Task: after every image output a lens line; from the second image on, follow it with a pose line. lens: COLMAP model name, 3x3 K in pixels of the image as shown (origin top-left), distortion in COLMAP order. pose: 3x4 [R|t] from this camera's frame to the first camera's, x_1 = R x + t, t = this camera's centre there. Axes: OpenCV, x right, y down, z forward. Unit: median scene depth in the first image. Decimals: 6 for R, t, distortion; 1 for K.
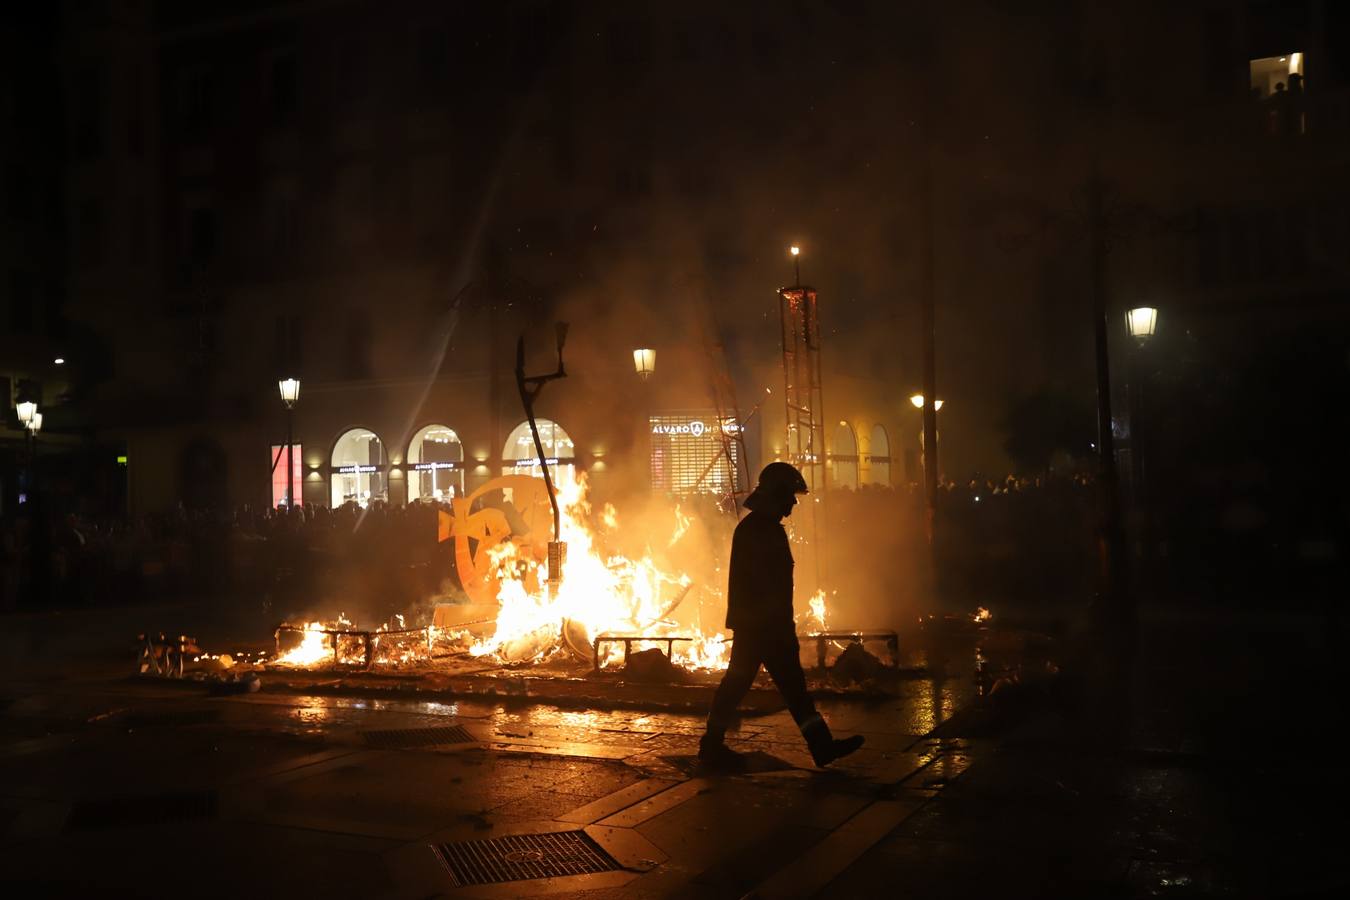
lens RADIAL K [[1271.1, 0, 675.6], [0, 1271.1, 459.2], [0, 0, 1]] dist [0.013846, 0.000000]
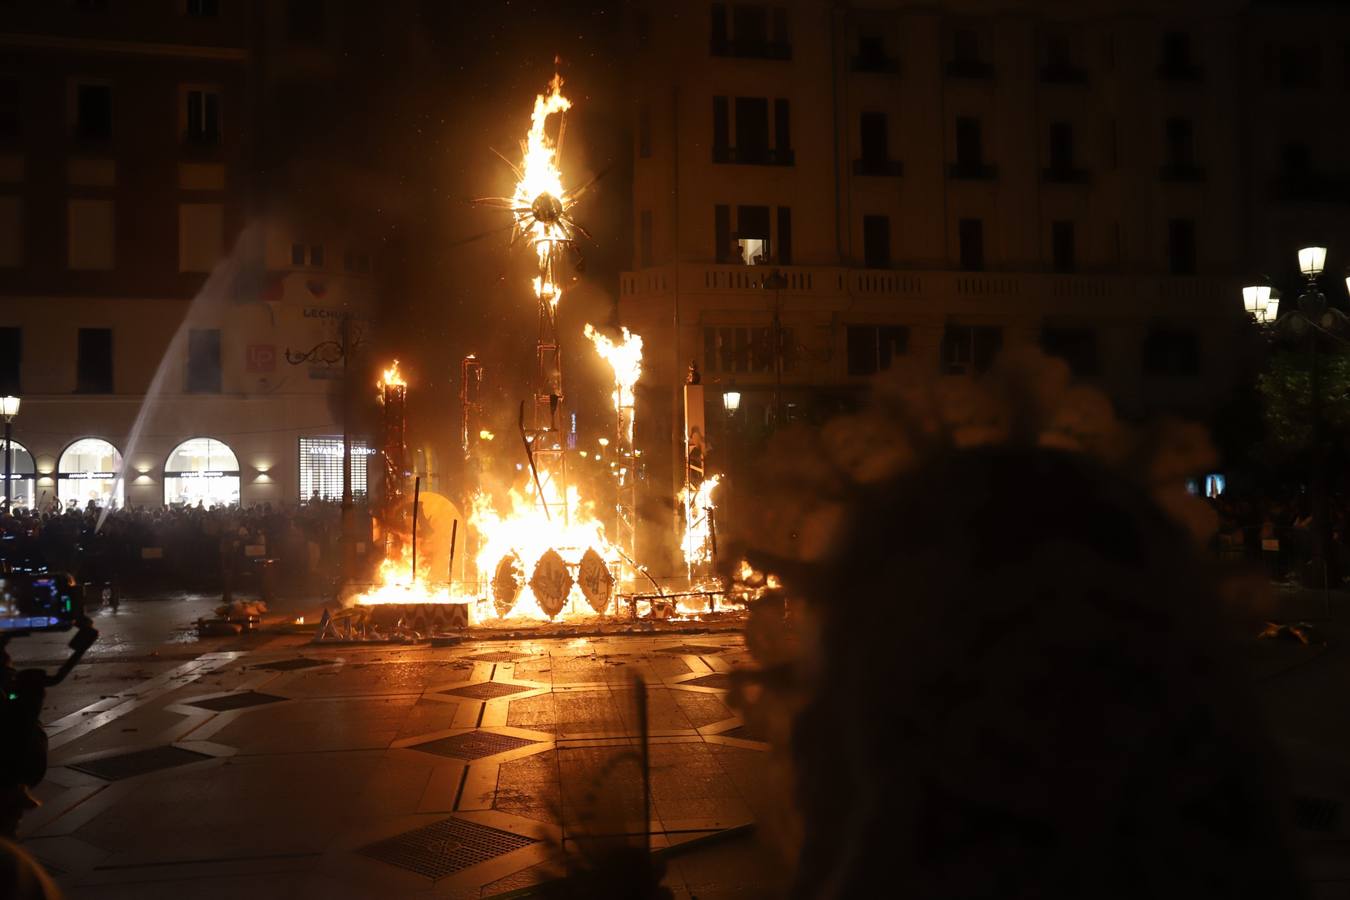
lens RADIAL K [[1046.2, 0, 678.3], [0, 1046.2, 455.7], [0, 0, 1]] dist [-0.027522, 0.070843]
pose [[0.840252, 0.029657, 0.541385, -0.352189], [-0.023034, 0.999554, -0.019005, -0.008844], [-0.541707, 0.003499, 0.840560, -0.081033]]
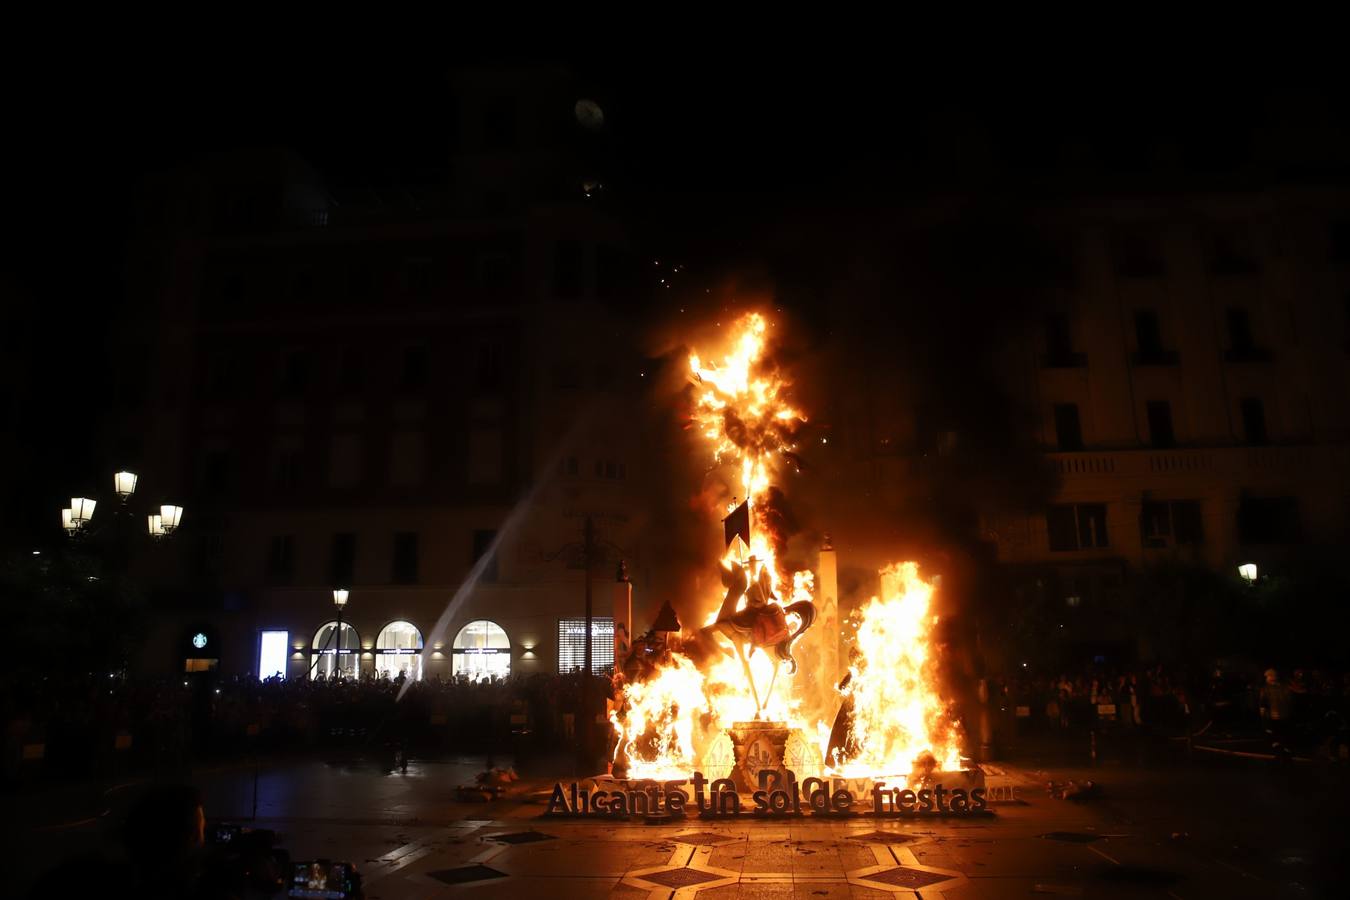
lens RADIAL K [[929.8, 0, 672.7], [0, 929.8, 450.9], [0, 0, 1]] dist [-0.119594, 0.079259]
pose [[0.946423, 0.081297, 0.312528, -0.328734], [-0.018848, 0.980049, -0.197860, -0.023236], [-0.322378, 0.181369, 0.929074, -0.084409]]
